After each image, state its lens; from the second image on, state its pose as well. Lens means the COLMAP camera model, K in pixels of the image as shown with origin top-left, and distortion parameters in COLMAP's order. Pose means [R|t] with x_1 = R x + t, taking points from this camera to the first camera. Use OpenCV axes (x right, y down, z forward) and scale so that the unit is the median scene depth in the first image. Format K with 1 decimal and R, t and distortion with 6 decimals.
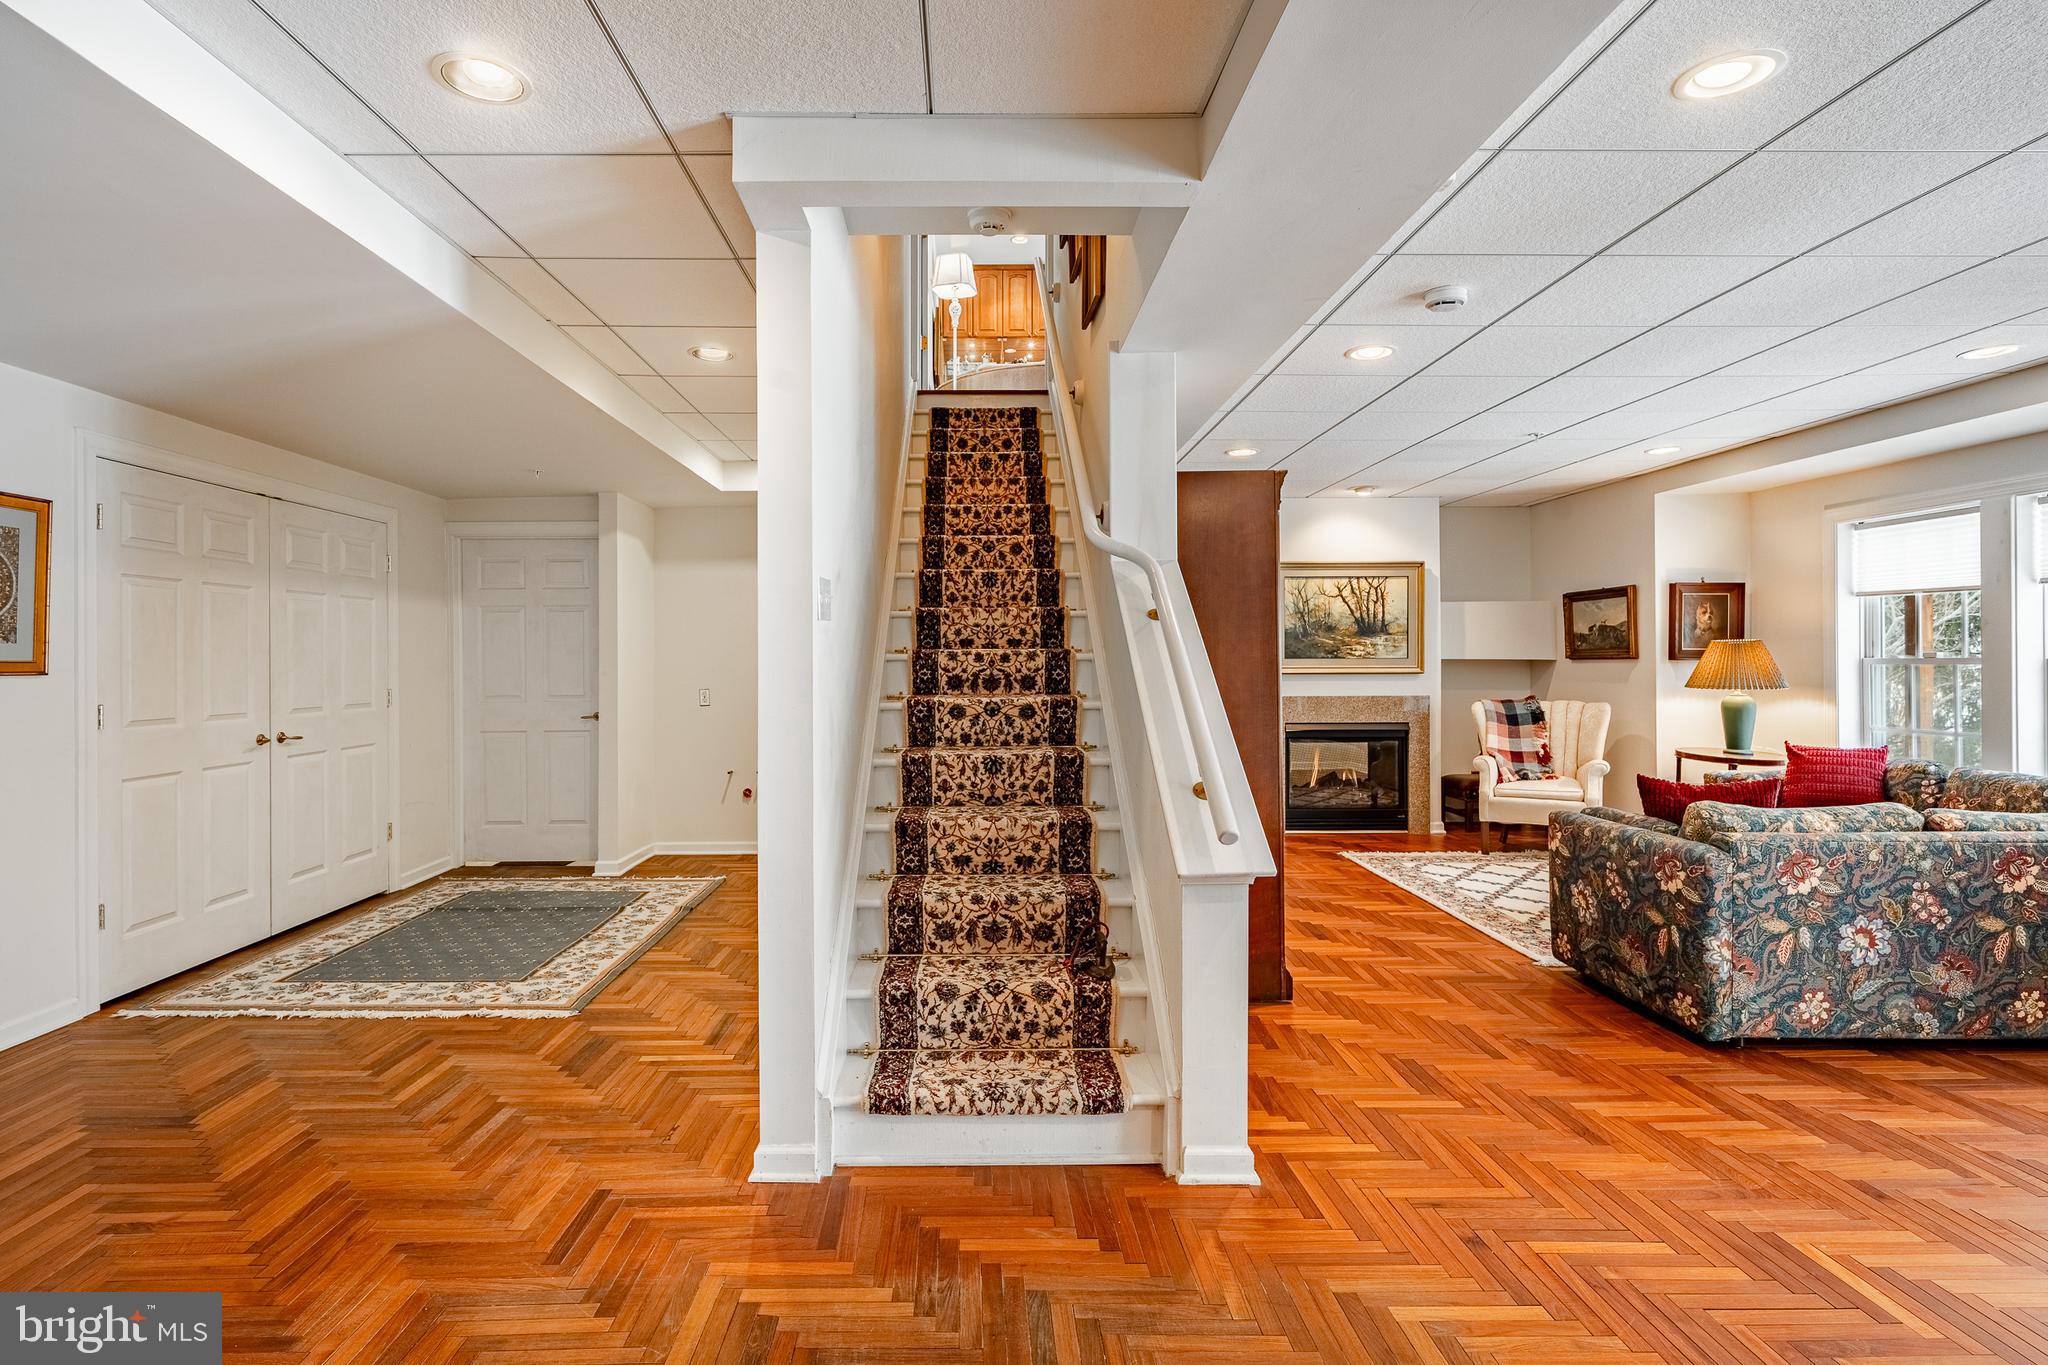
lens RADIAL K [[987.3, 0, 978.2], [0, 987.3, 659.8], [0, 0, 1]] dist [0.000207, 0.000125]
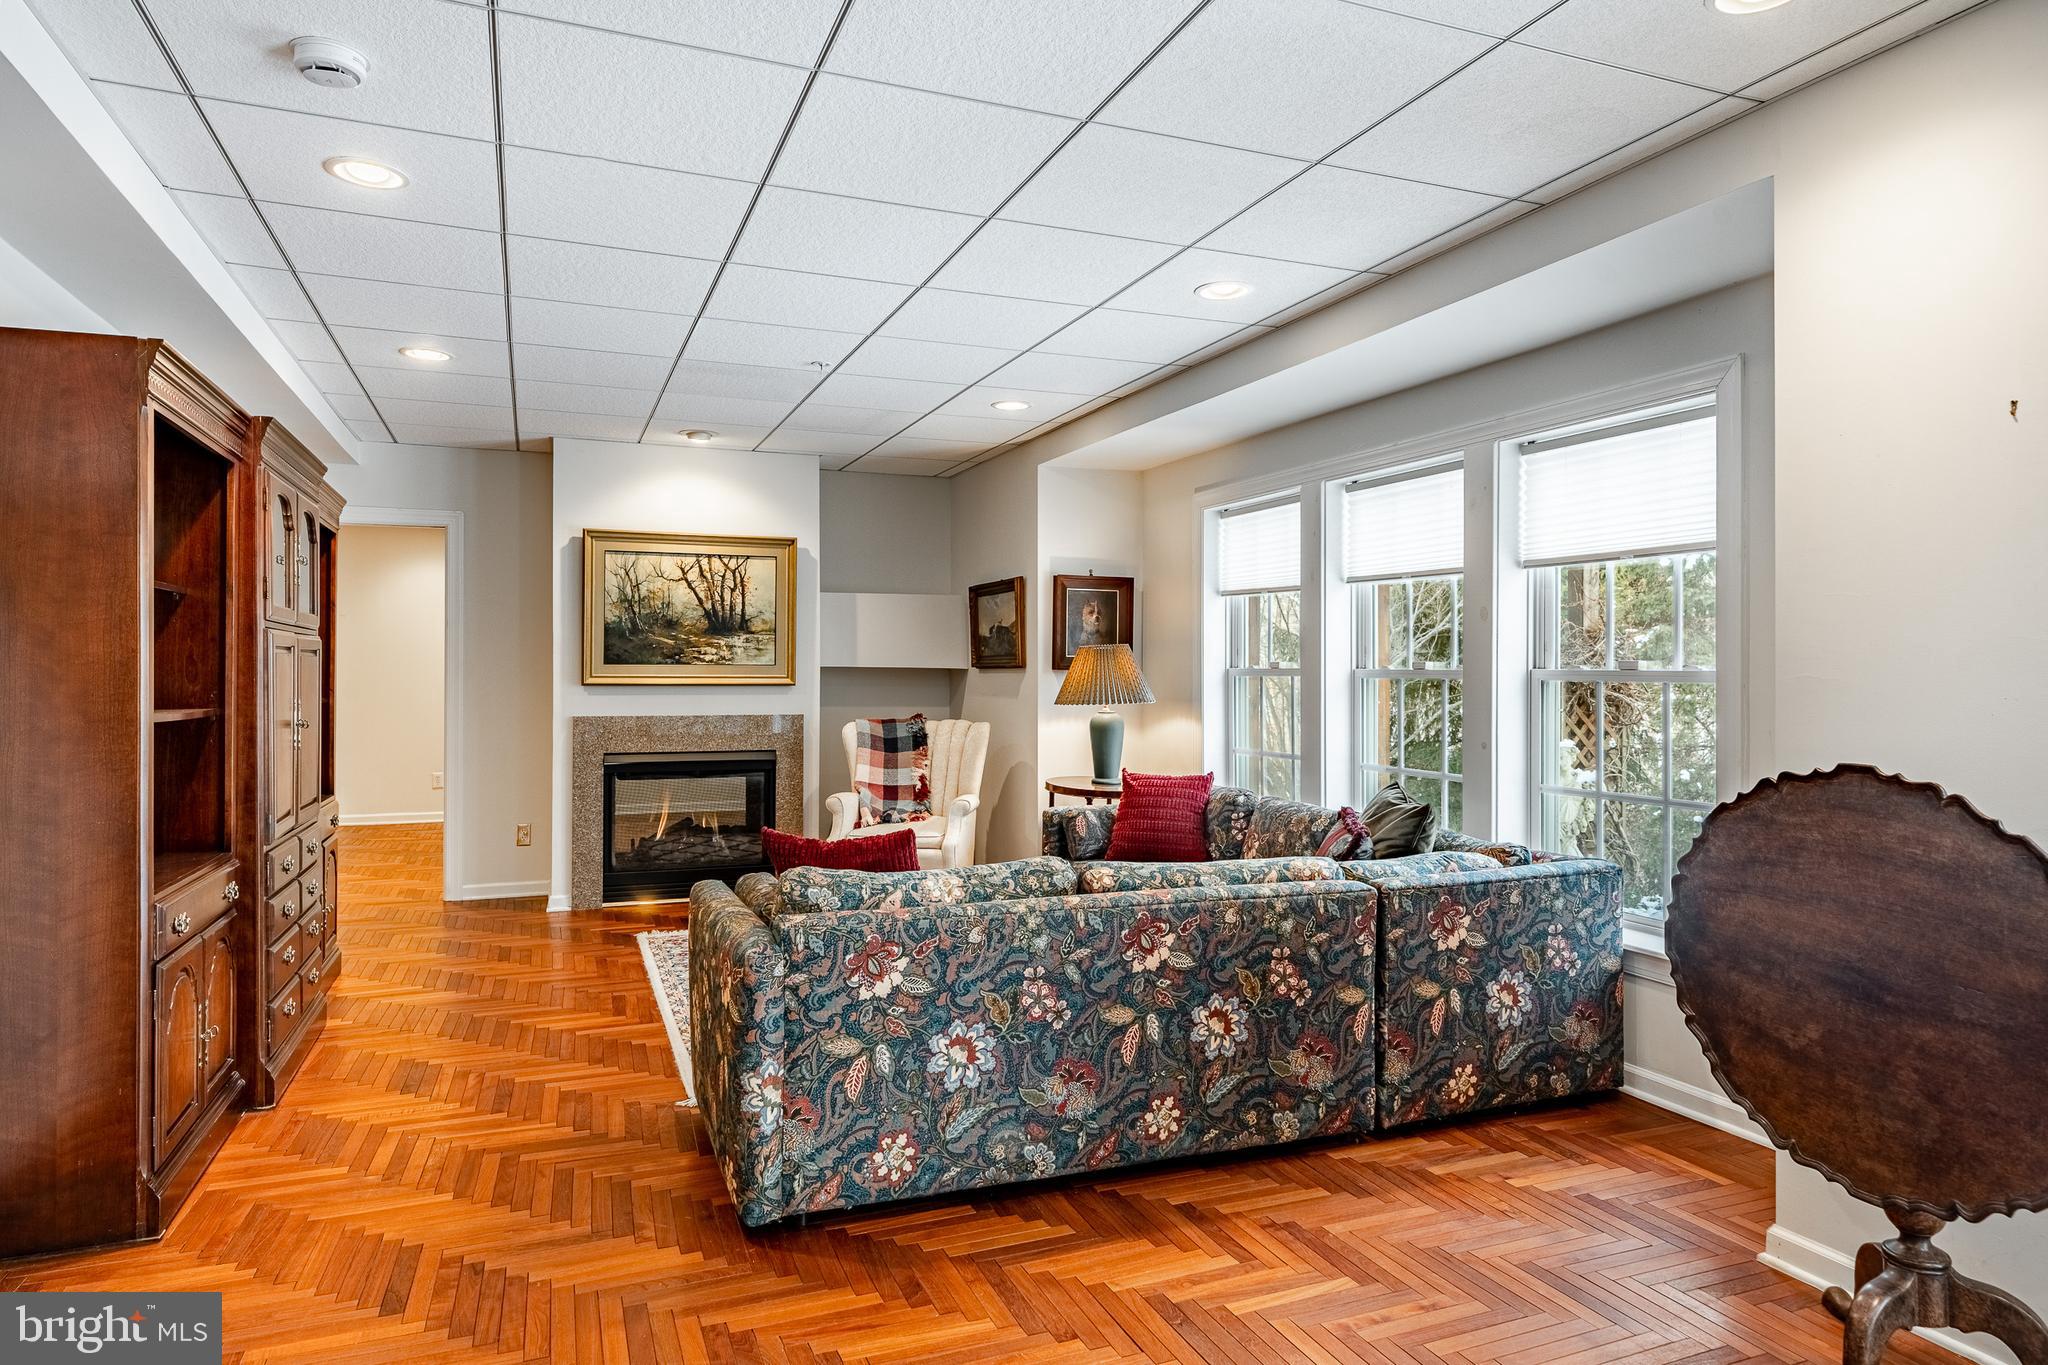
lens RADIAL K [[1205.4, 0, 1014.7], [0, 1205.4, 655.9], [0, 0, 1]] dist [-0.000533, -0.000694]
pose [[0.932850, 0.011781, 0.360073, 0.329563], [-0.007670, 0.999888, -0.012843, 0.002236], [-0.360184, 0.009219, 0.932836, 0.087166]]
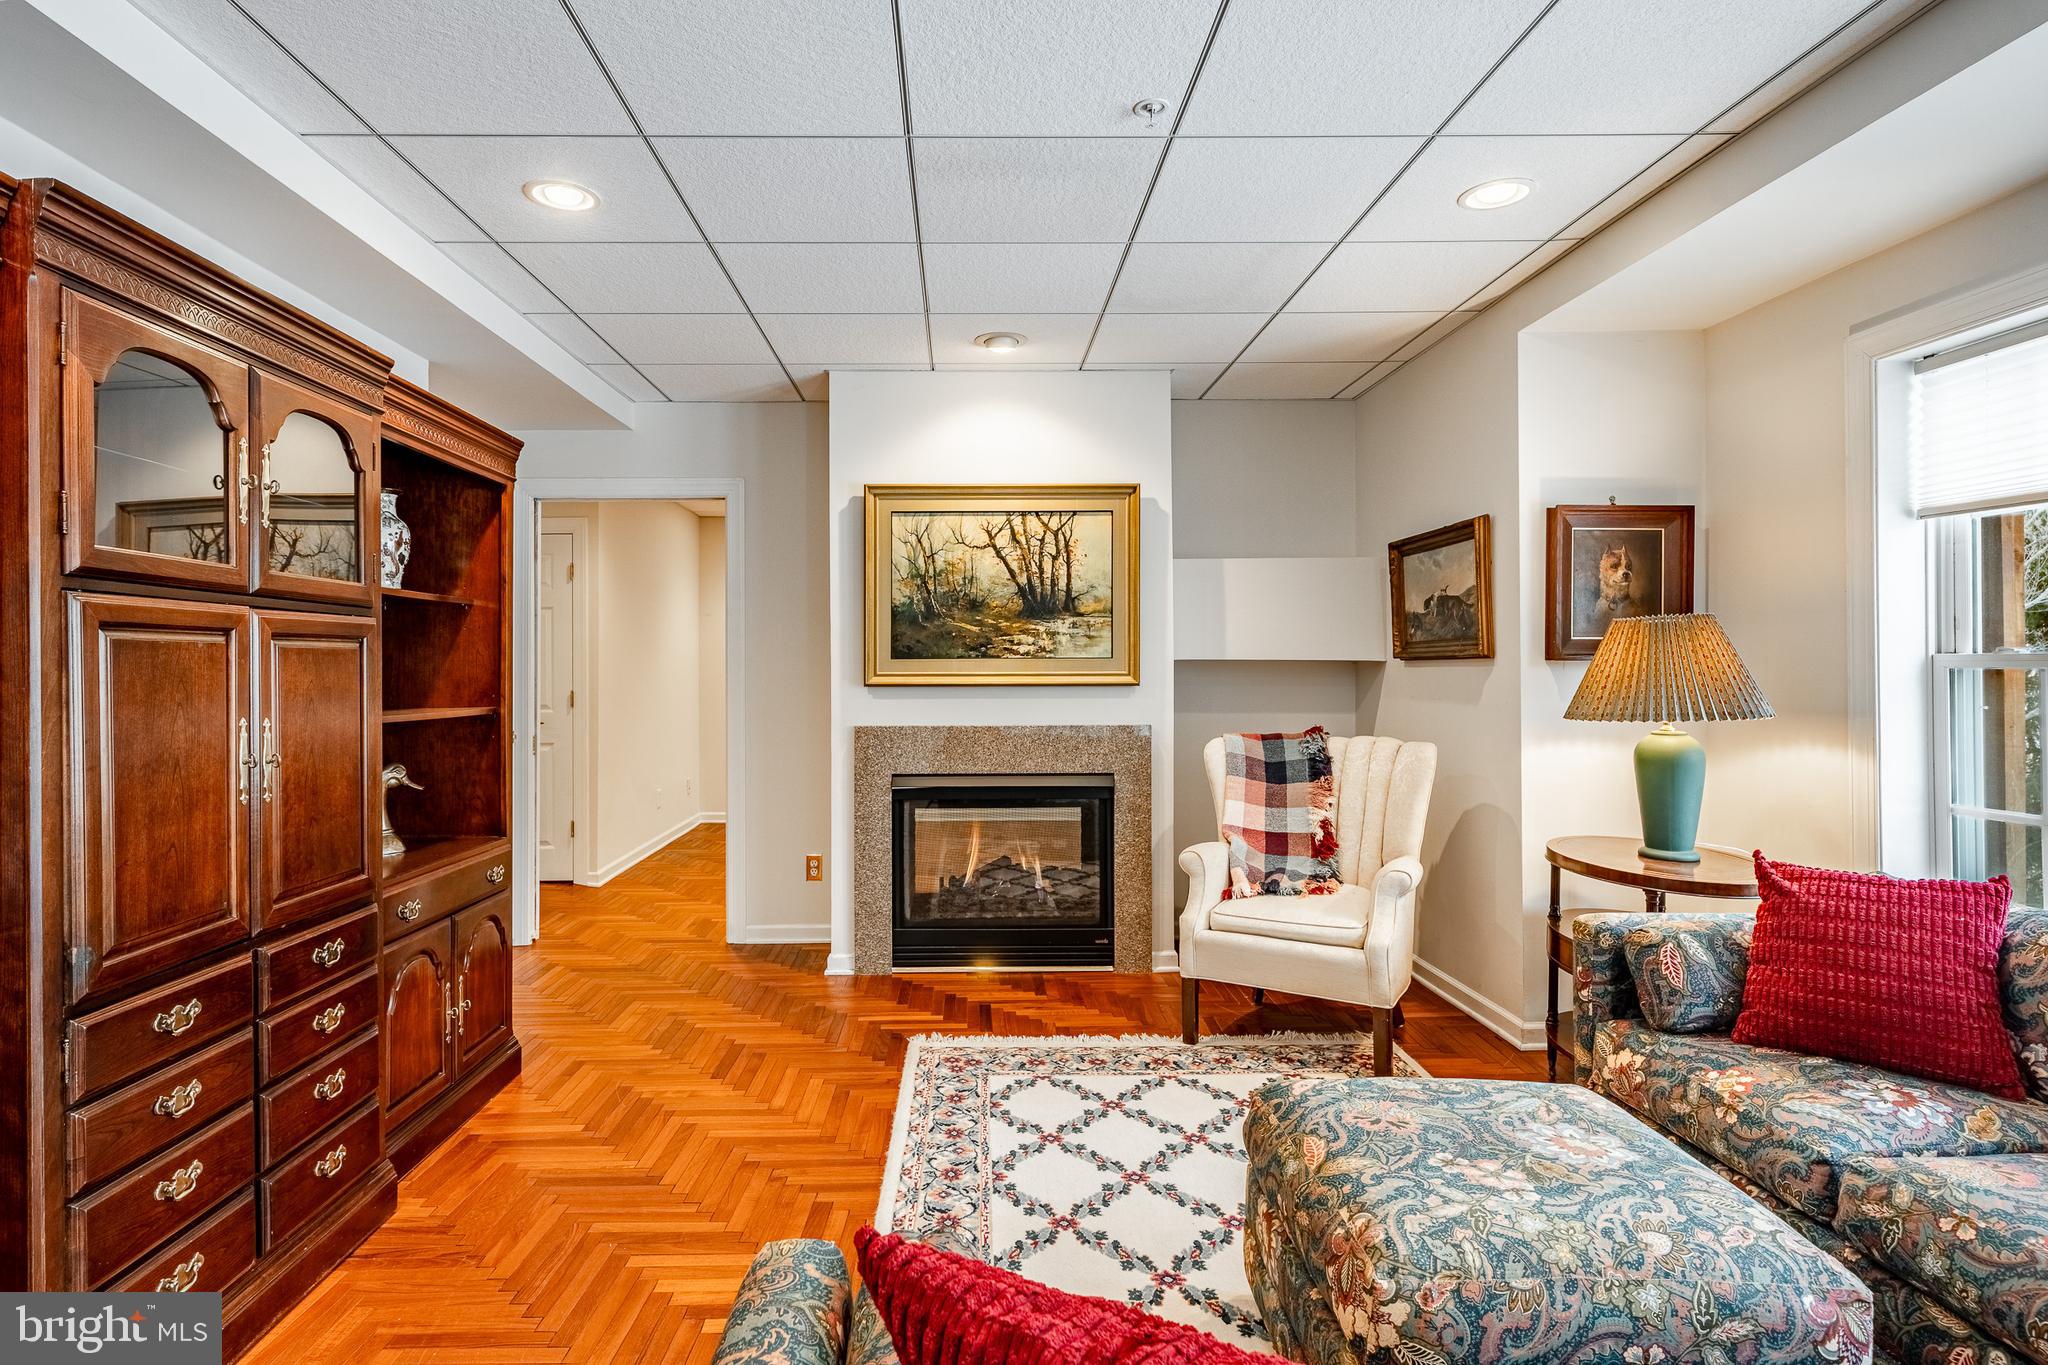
lens RADIAL K [[1042.7, 0, 982.2], [0, 1042.7, 667.7], [0, 0, 1]] dist [-0.001030, -0.000263]
pose [[0.999986, 0.000441, 0.005349, 0.431924], [-0.000451, 0.999998, 0.001973, 0.003331], [-0.005349, -0.001975, 0.999984, 0.495722]]
